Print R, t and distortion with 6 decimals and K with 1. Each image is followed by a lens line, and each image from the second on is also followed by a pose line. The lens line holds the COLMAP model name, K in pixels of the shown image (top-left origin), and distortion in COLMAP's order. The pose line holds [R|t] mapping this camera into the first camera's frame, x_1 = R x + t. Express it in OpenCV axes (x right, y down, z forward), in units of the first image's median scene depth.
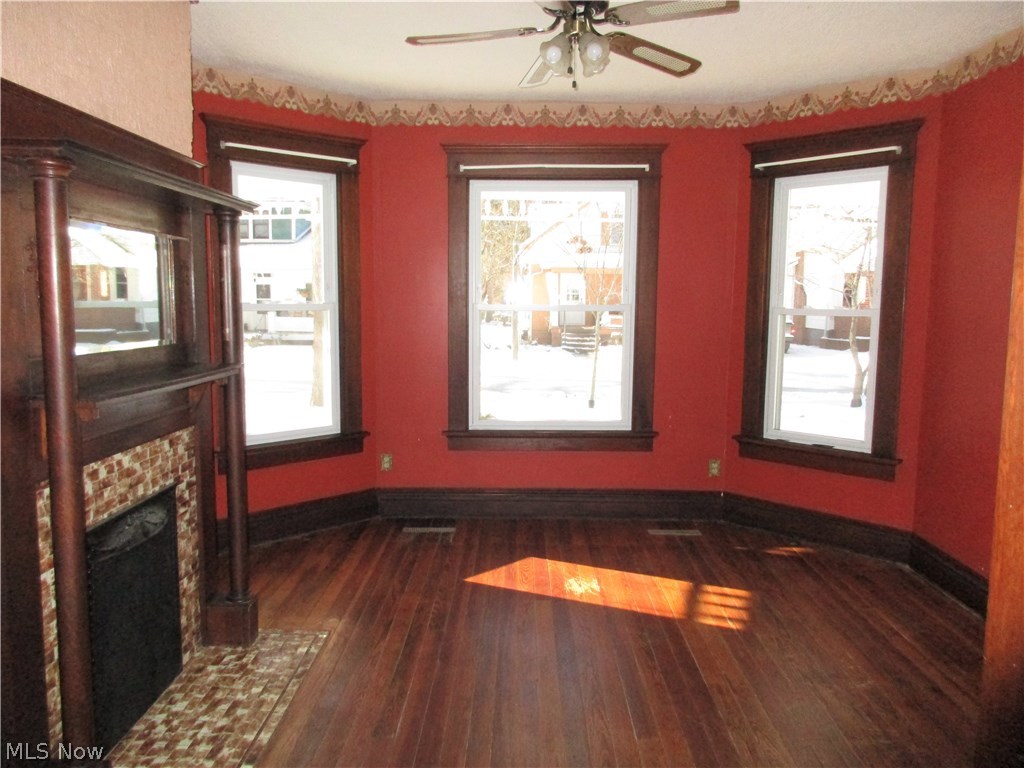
lens RADIAL K [[765.9, 0, 512.0], [0, 765.9, 384.0], [0, 0, 1]] dist [0.005033, -0.002582]
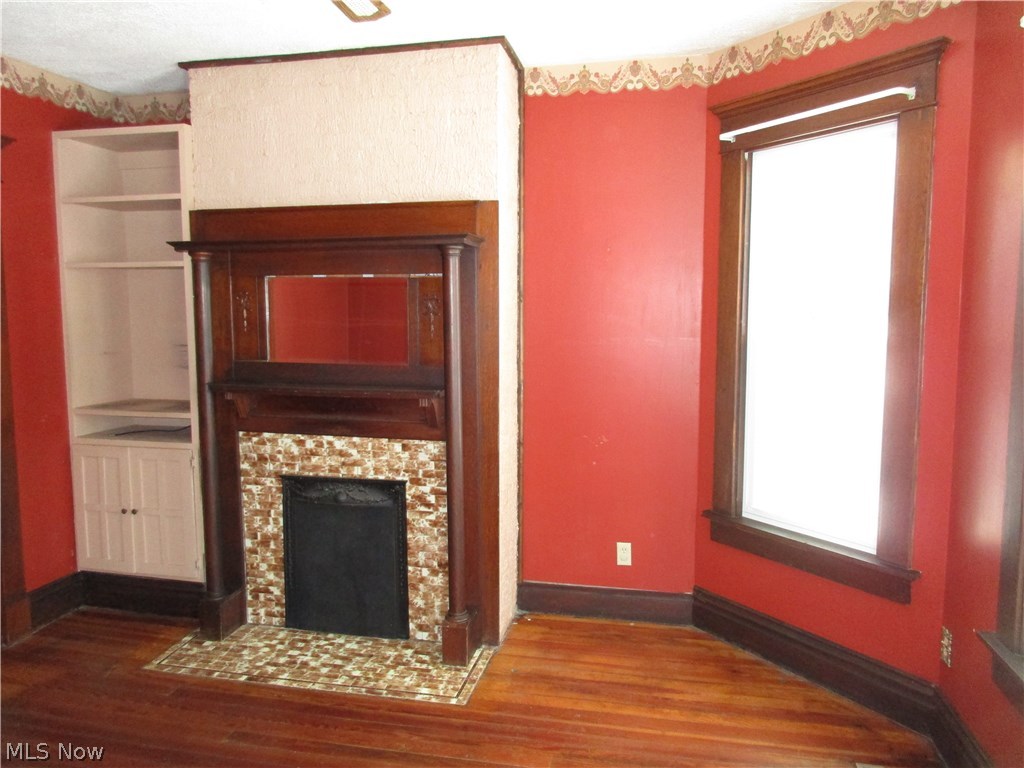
lens RADIAL K [[765.9, 0, 512.0], [0, 765.9, 384.0], [0, 0, 1]] dist [0.005033, -0.002582]
pose [[-0.205622, 0.089653, -0.974516, 0.710421], [-0.115266, 0.986645, 0.115090, -0.185963], [0.971820, 0.135994, -0.192542, 1.434795]]
